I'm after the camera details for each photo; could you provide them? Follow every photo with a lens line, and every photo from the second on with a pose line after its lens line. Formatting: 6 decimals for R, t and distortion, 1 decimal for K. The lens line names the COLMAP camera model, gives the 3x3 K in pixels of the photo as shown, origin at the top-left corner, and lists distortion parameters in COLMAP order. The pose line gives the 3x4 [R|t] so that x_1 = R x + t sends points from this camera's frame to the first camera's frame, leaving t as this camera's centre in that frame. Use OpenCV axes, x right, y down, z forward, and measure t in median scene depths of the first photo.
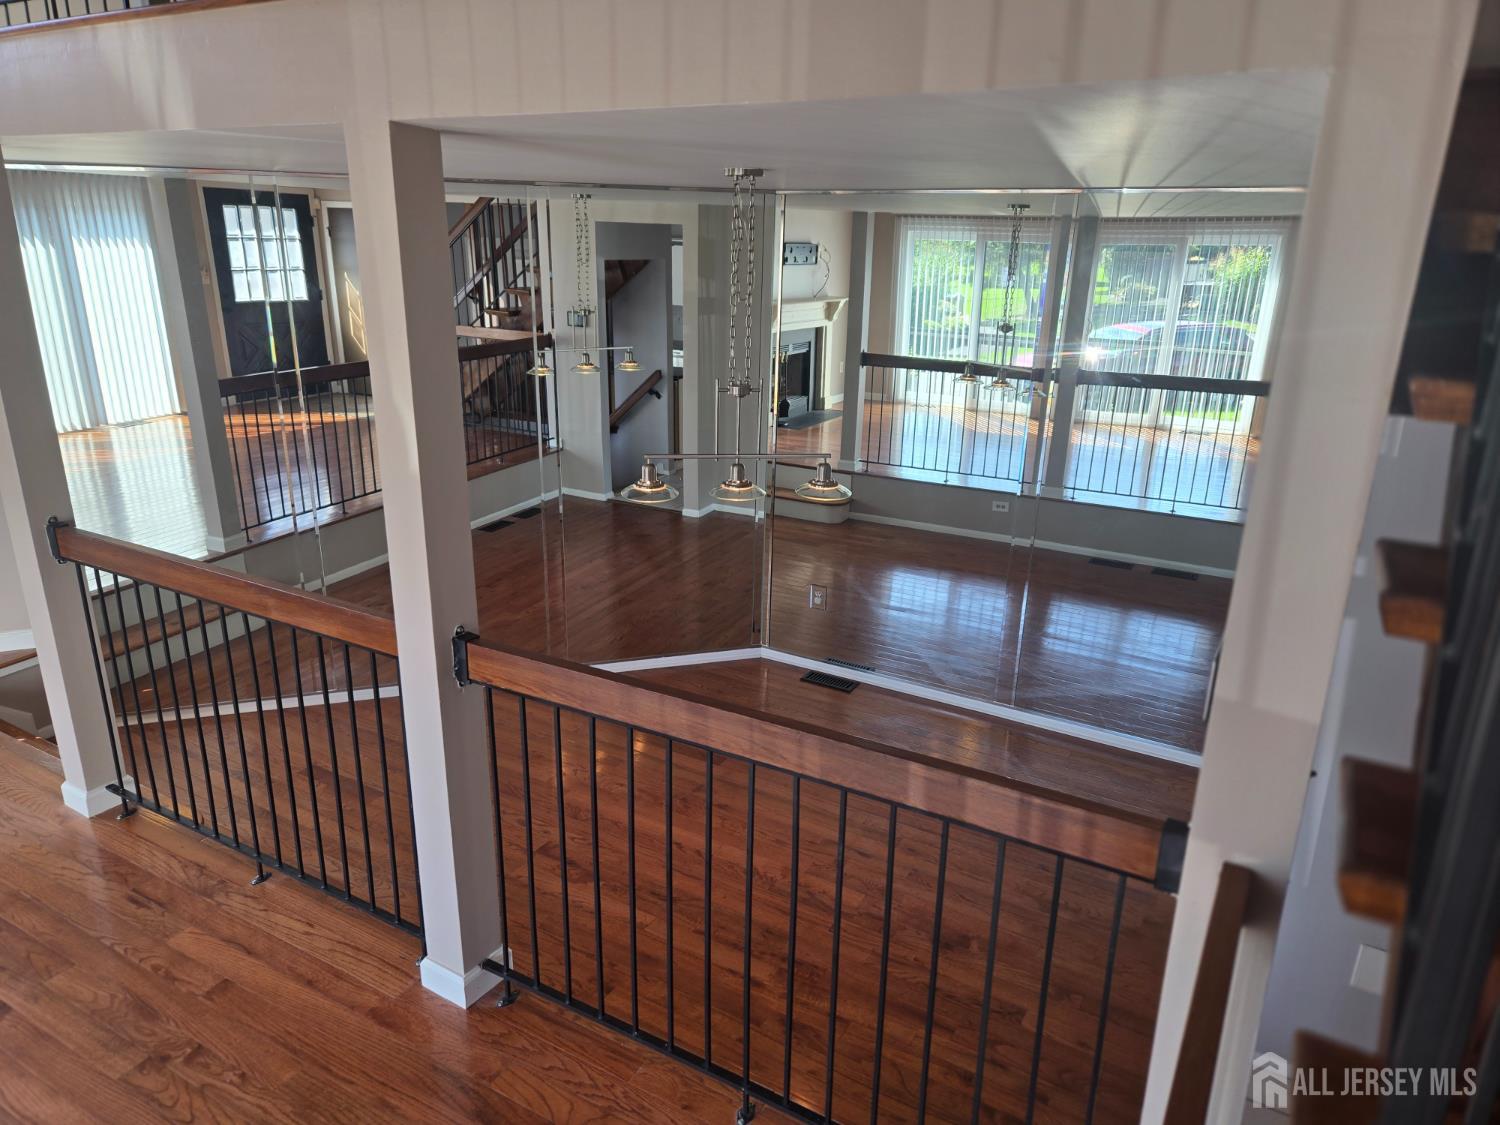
lens RADIAL K [[1005.0, 0, 733.5], [0, 1005.0, 555.4], [0, 0, 1]] dist [0.051142, -0.036994]
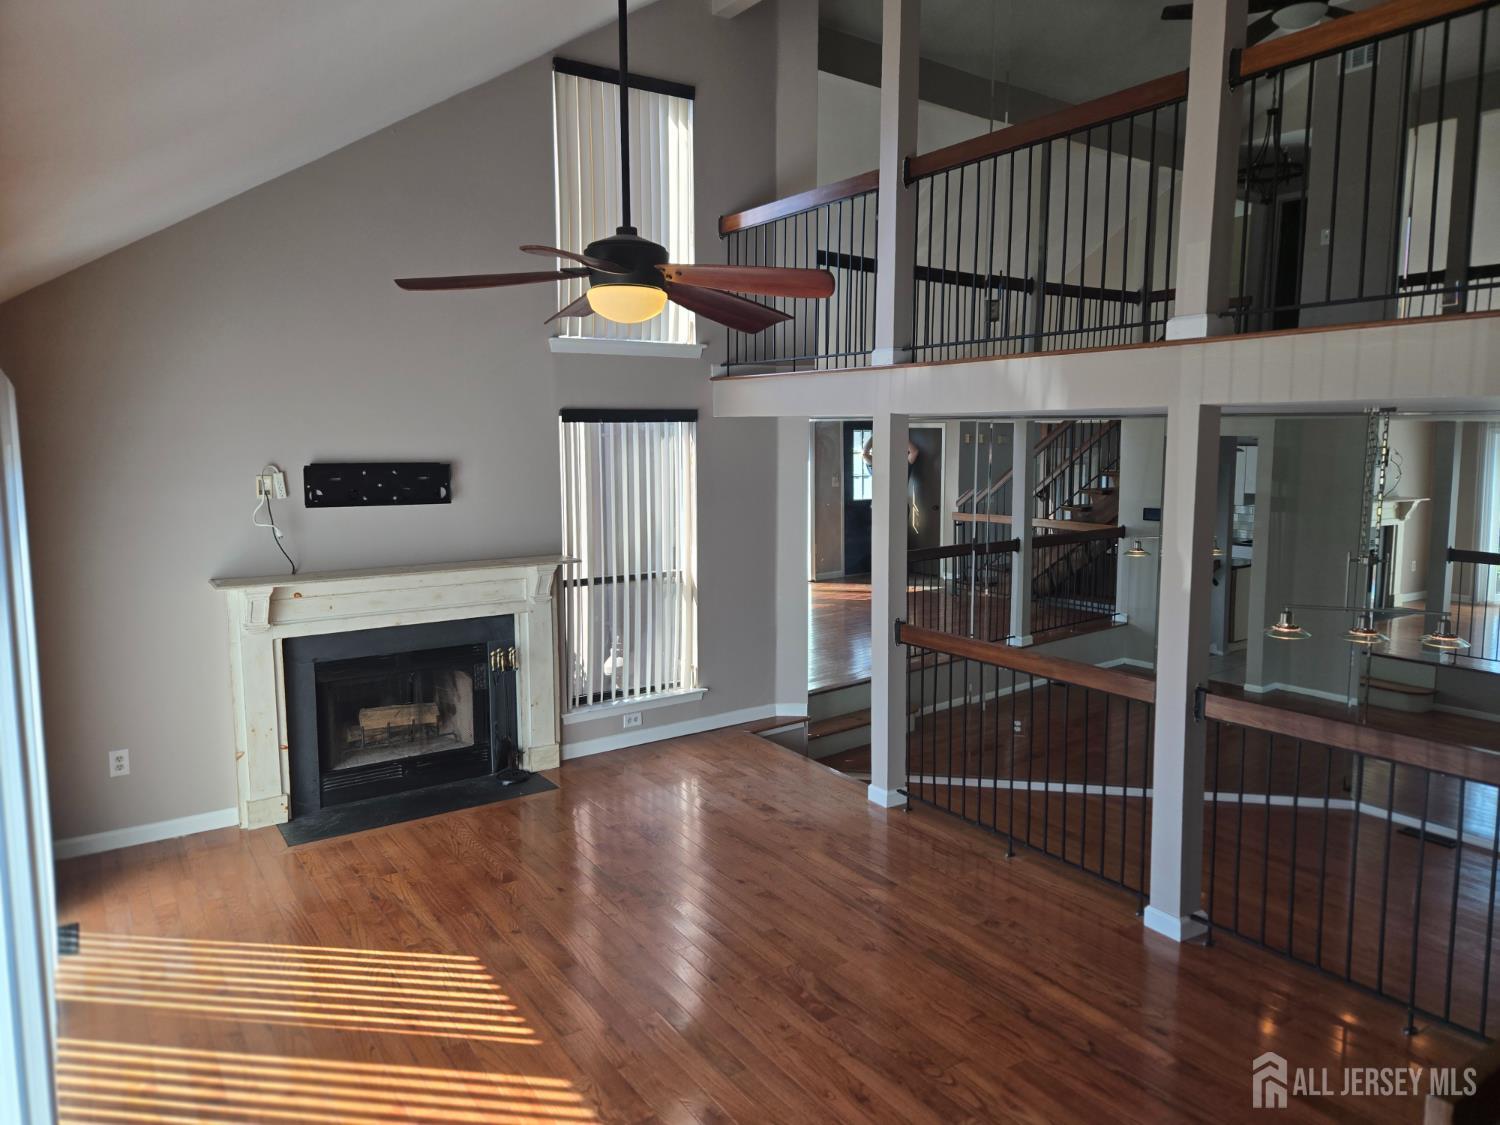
lens RADIAL K [[1005.0, 0, 732.9], [0, 1005.0, 539.6], [0, 0, 1]] dist [0.051142, -0.036994]
pose [[0.894810, 0.026604, -0.445654, -0.057065], [-0.118494, 0.976574, -0.179620, 0.059699], [0.430436, 0.213533, 0.877000, -0.220434]]
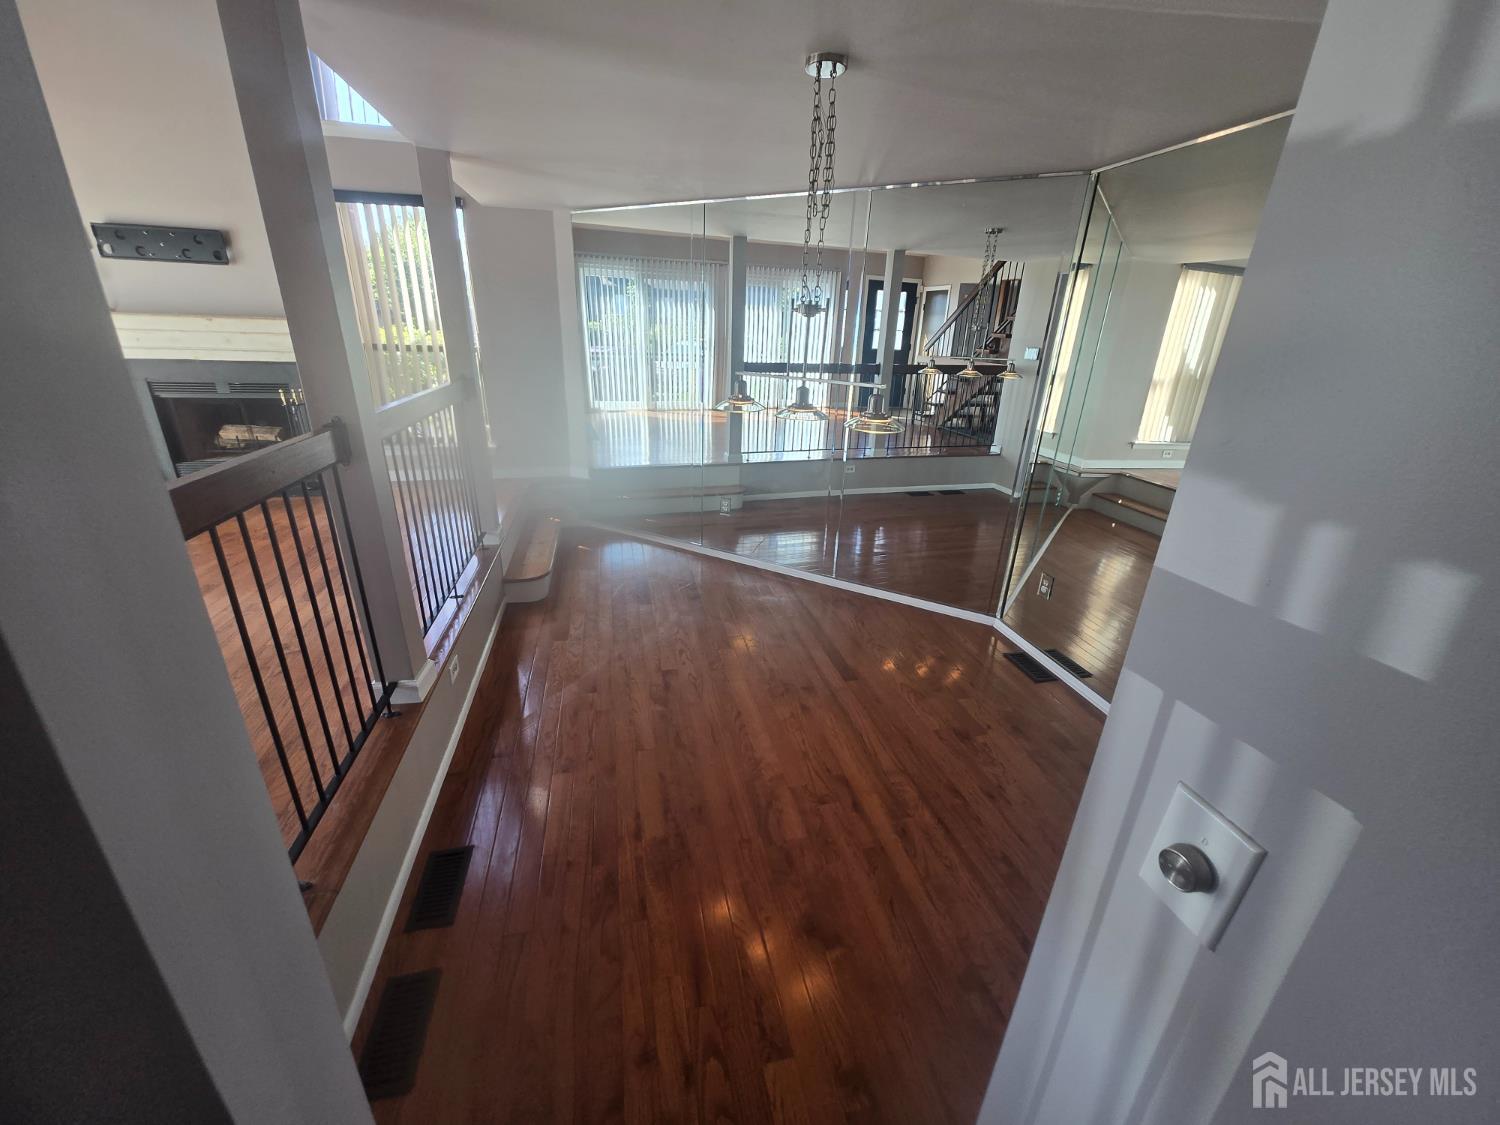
lens RADIAL K [[588.6, 0, 746.5], [0, 588.6, 555.9], [0, 0, 1]] dist [-0.015363, -0.000175]
pose [[0.693289, 0.267920, -0.669006, 0.153831], [-0.247041, 0.960431, 0.128621, 0.007010], [0.676994, 0.076100, 0.732044, 0.209381]]
